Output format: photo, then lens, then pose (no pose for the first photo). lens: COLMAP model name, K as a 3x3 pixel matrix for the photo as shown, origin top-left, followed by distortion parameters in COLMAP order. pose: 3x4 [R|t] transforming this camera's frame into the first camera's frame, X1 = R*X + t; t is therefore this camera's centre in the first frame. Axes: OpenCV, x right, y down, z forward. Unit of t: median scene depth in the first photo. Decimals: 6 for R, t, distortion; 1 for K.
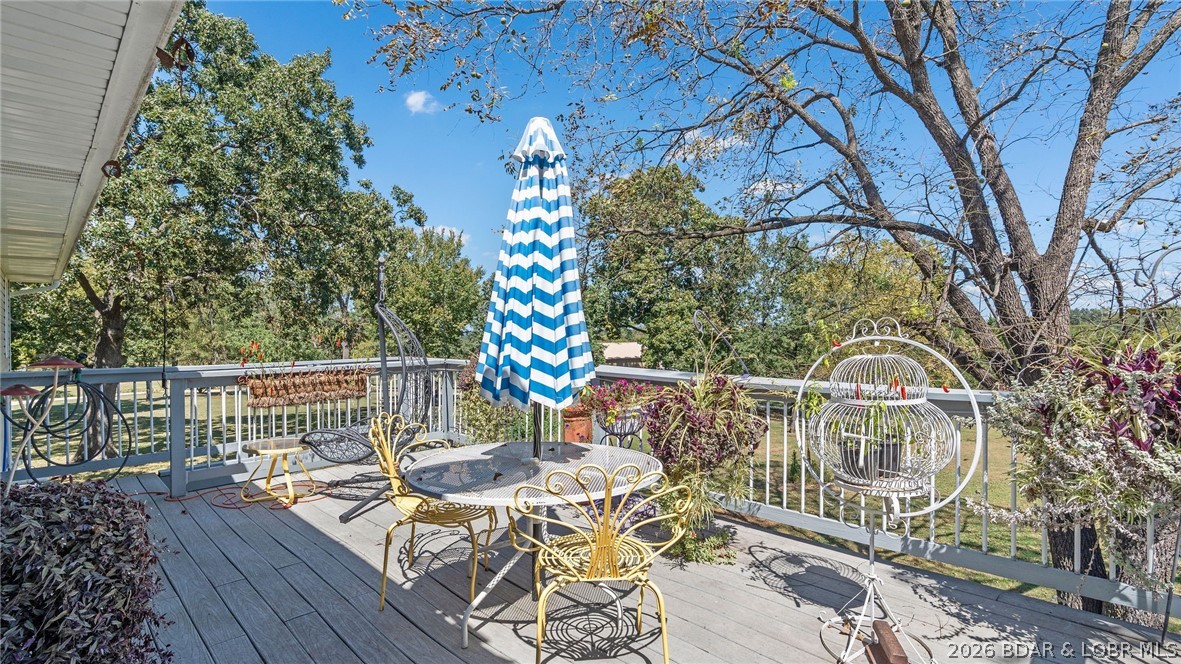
lens RADIAL K [[530.5, 0, 590.8], [0, 530.5, 333.5], [0, 0, 1]] dist [-0.020472, 0.006773]
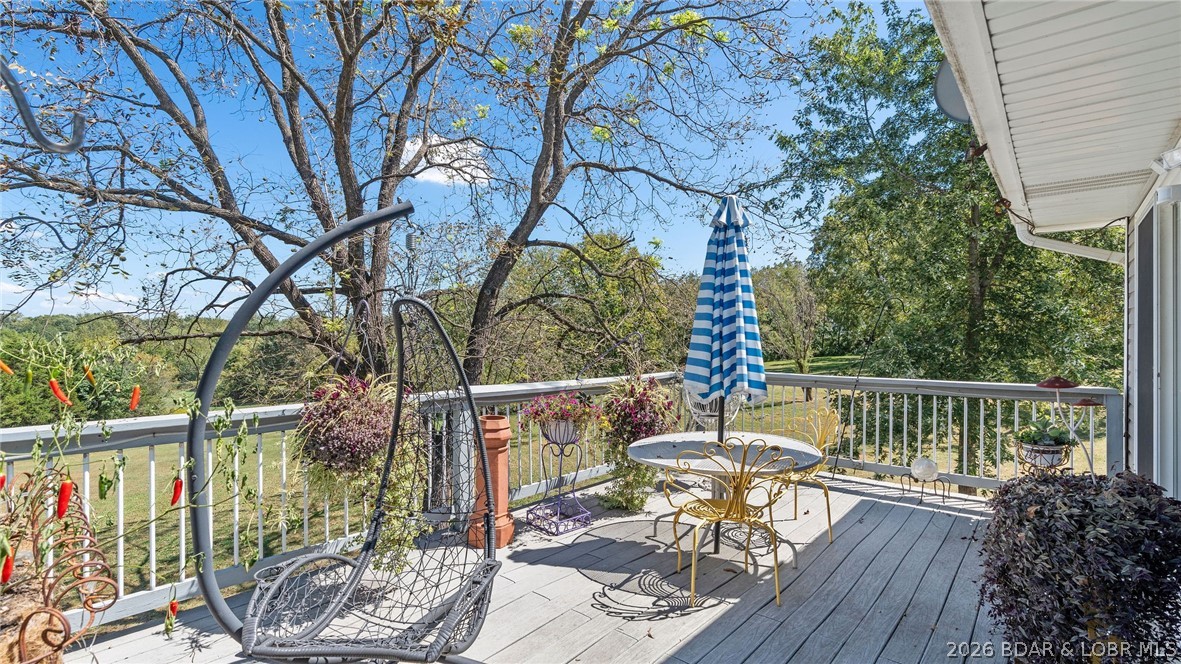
lens RADIAL K [[530.5, 0, 590.8], [0, 530.5, 333.5], [0, 0, 1]] dist [-0.020472, 0.006773]
pose [[-0.043049, 0.016645, 0.998934, -1.251262], [0.000370, 0.999861, -0.016645, -0.015416], [-0.999073, -0.000347, -0.043049, 1.215746]]
